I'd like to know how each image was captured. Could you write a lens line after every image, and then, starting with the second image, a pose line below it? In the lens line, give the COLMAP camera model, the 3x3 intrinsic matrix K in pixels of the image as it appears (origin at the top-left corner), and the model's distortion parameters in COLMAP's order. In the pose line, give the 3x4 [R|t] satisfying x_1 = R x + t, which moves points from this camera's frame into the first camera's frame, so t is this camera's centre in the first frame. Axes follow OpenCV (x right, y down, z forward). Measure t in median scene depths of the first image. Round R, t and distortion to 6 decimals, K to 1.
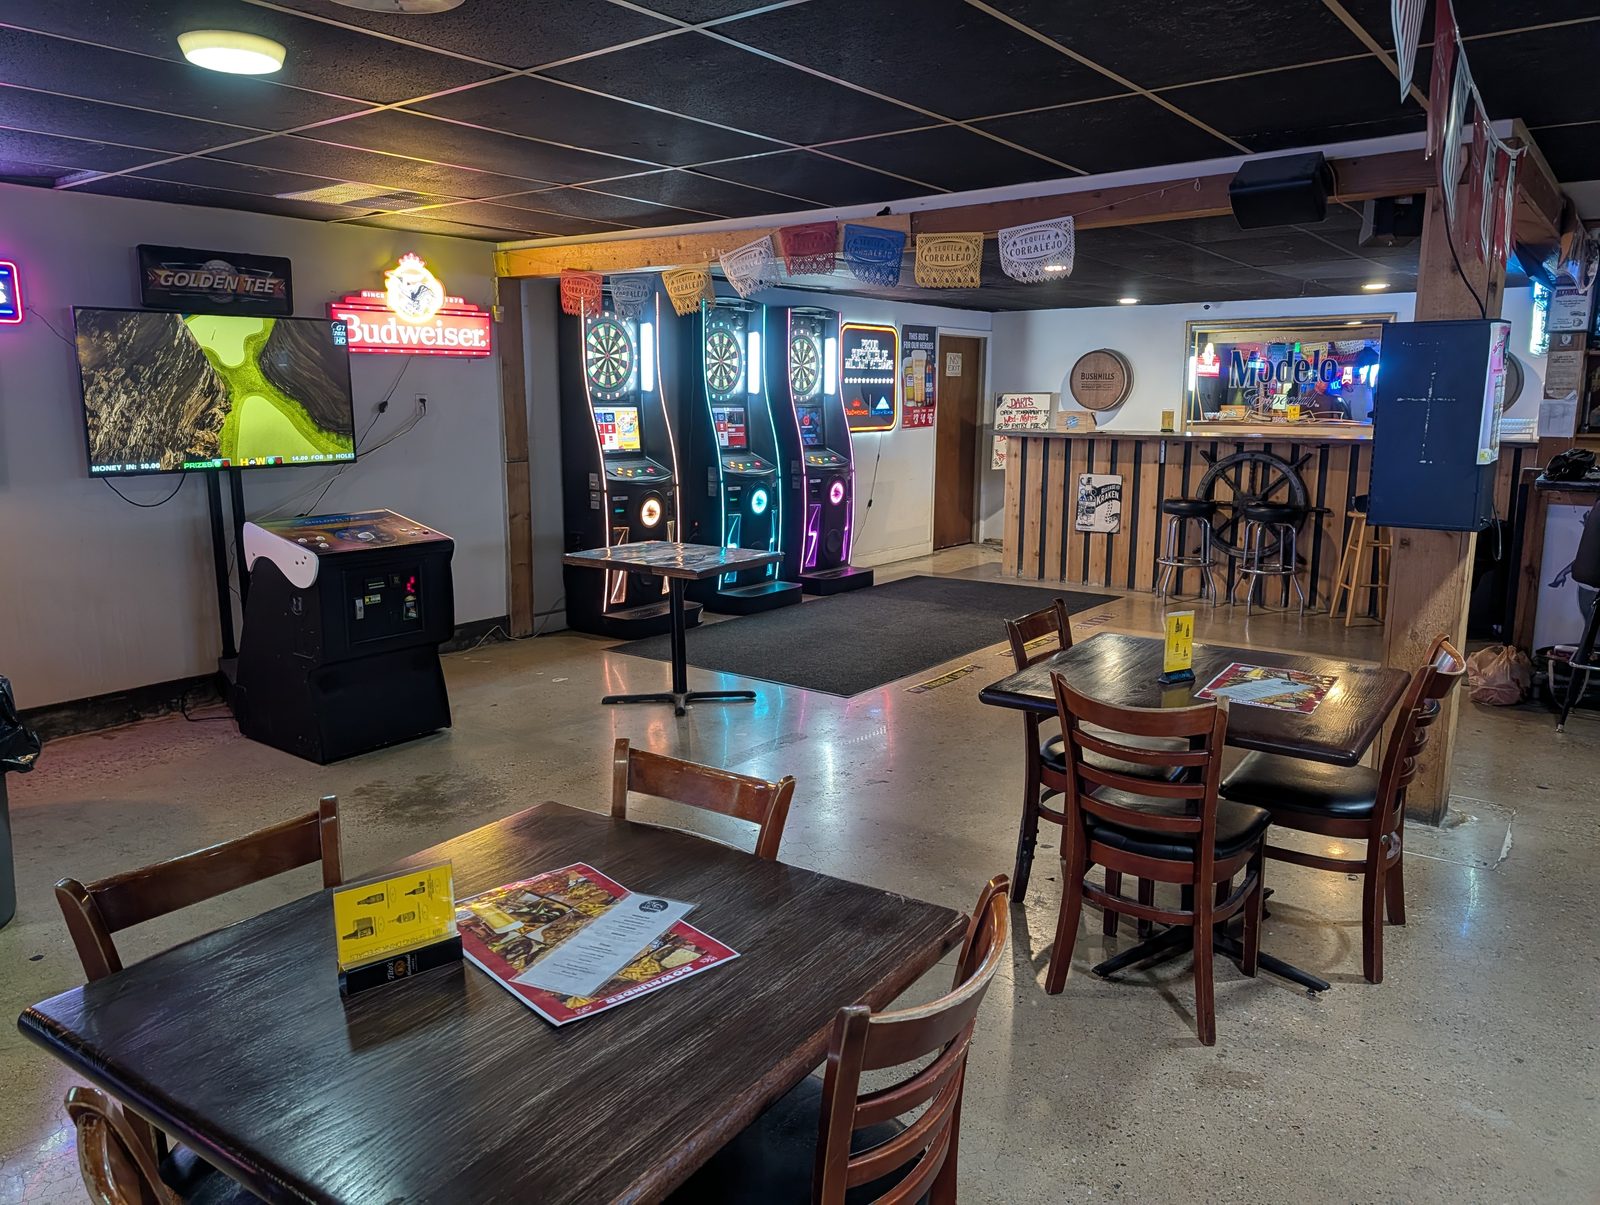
lens RADIAL K [[1178.6, 0, 801.1], [0, 1178.6, 610.0], [0, 0, 1]] dist [-0.004052, -0.004256]
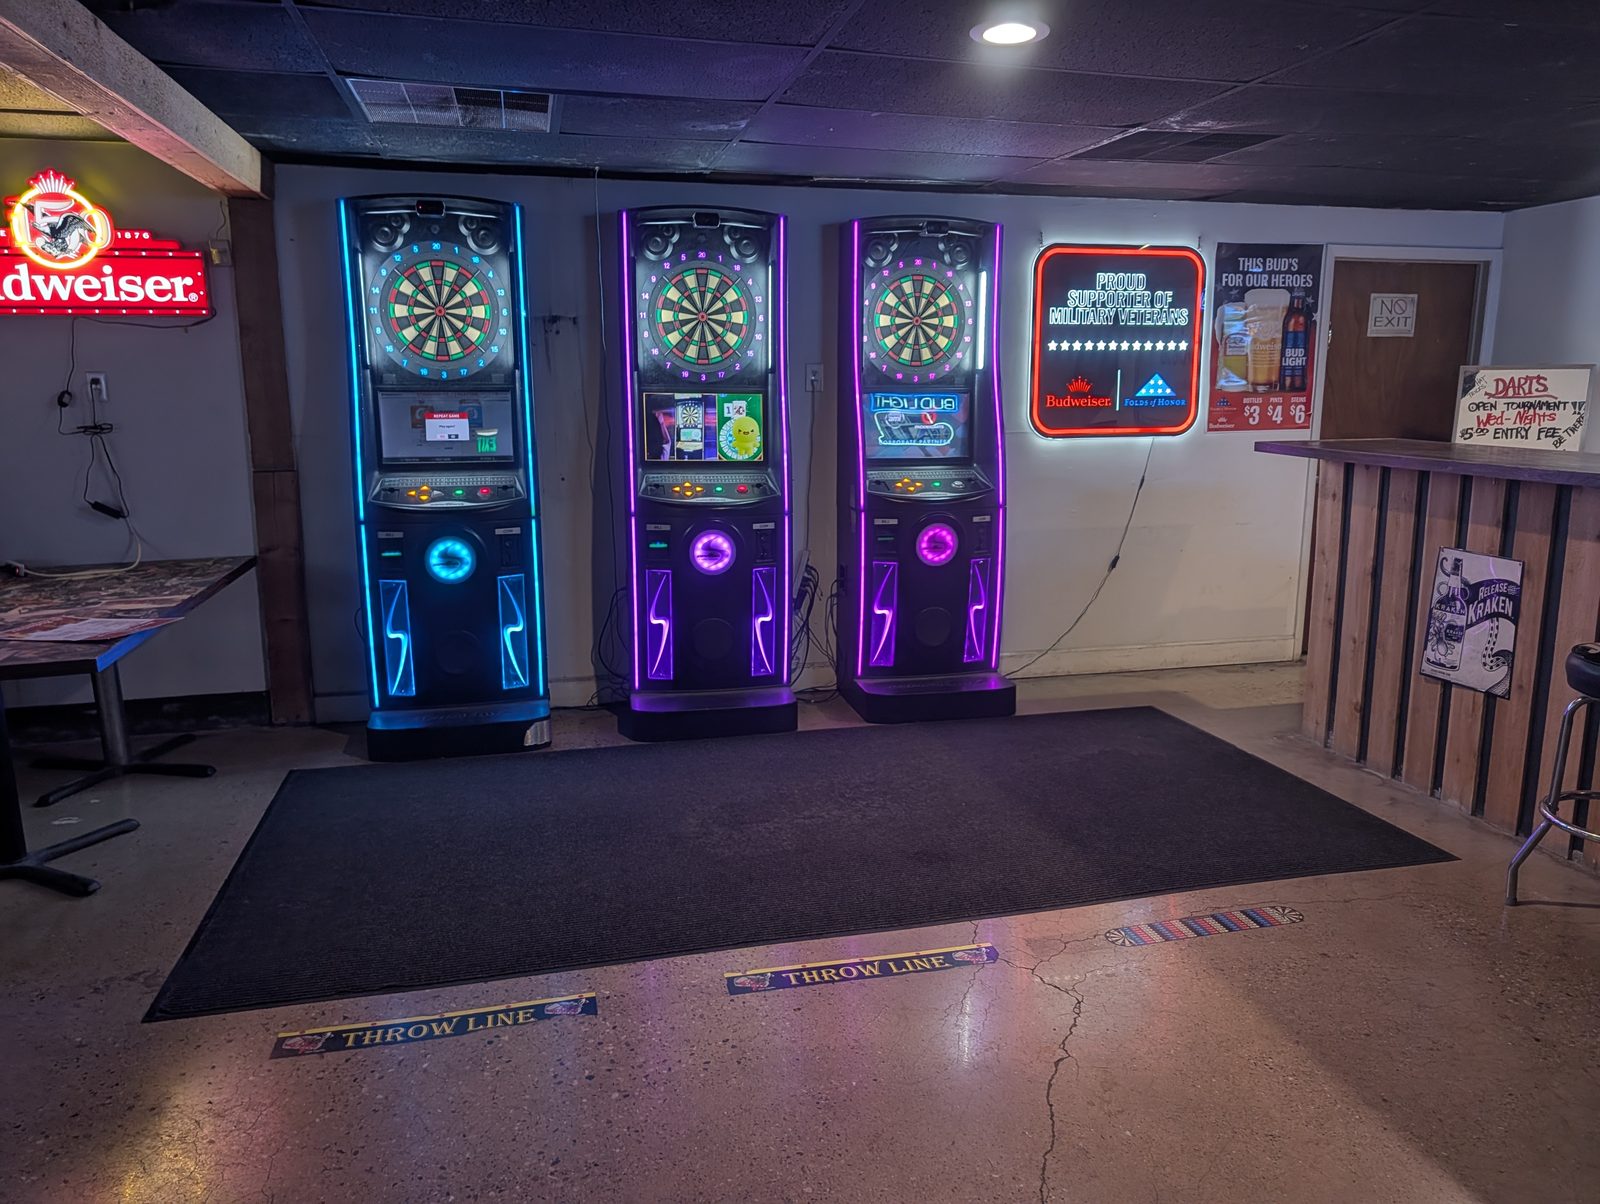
lens RADIAL K [[1178.6, 0, 798.2], [0, 1178.6, 594.7], [0, 0, 1]] dist [-0.004052, -0.004256]
pose [[0.772565, 0.111789, -0.625017, 0.317600], [-0.111485, 0.992969, 0.039796, -0.086303], [0.625071, 0.038936, 0.779596, 0.494239]]
